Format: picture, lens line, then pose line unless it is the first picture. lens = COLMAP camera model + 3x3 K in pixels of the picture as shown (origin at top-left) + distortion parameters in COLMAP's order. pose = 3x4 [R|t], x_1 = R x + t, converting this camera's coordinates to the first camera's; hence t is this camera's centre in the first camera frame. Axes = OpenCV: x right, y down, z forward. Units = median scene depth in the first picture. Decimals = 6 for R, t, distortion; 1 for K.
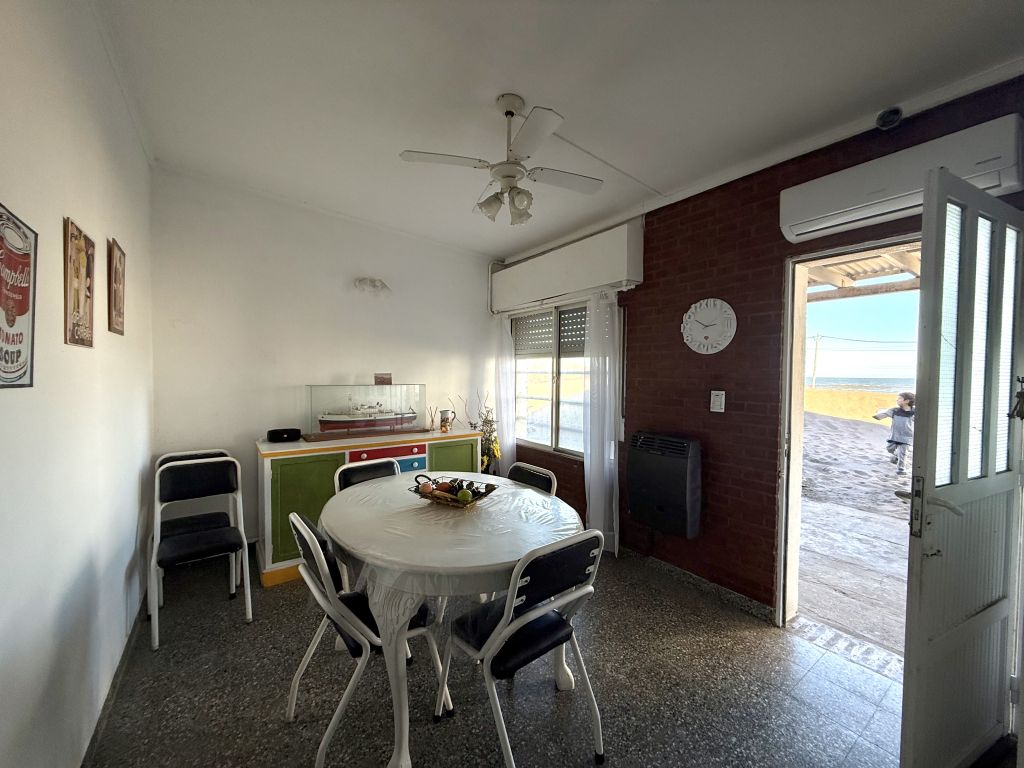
lens RADIAL K [[404.2, 0, 512.4], [0, 404.2, 382.2], [0, 0, 1]] dist [-0.002403, -0.000202]
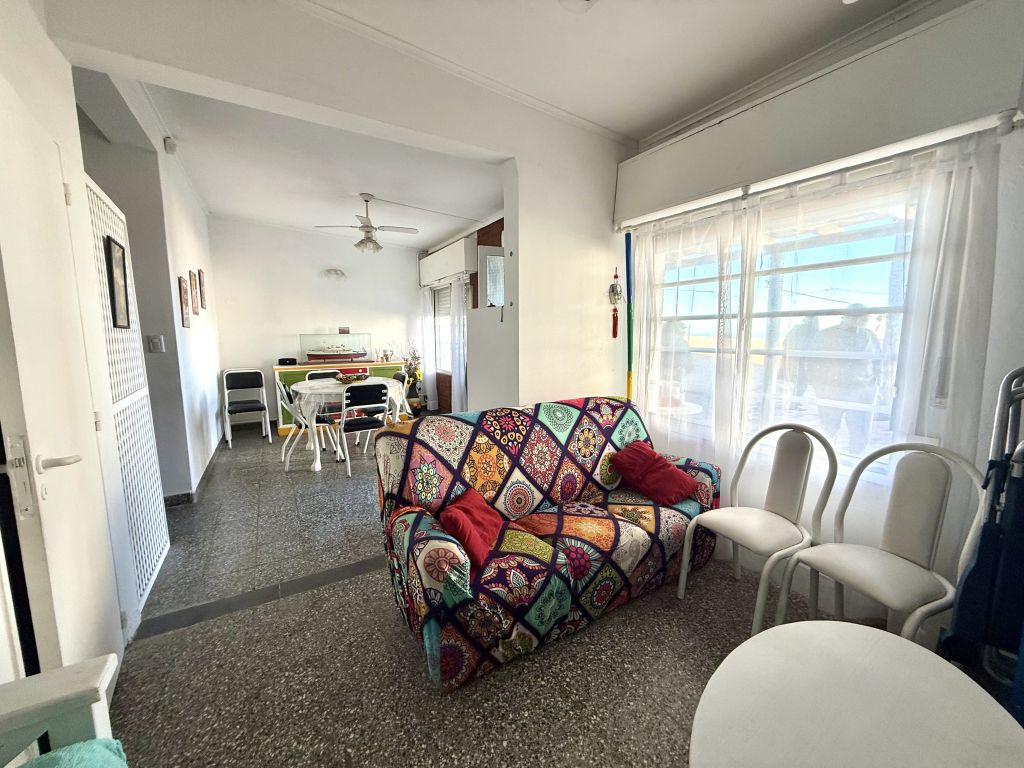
lens RADIAL K [[404.2, 0, 512.2], [0, 404.2, 381.0], [0, 0, 1]] dist [-0.002403, -0.000202]
pose [[0.996489, -0.003470, -0.083651, 0.598954], [0.011747, 0.995051, 0.098665, 0.050063], [0.082895, -0.099302, 0.991599, -0.733138]]
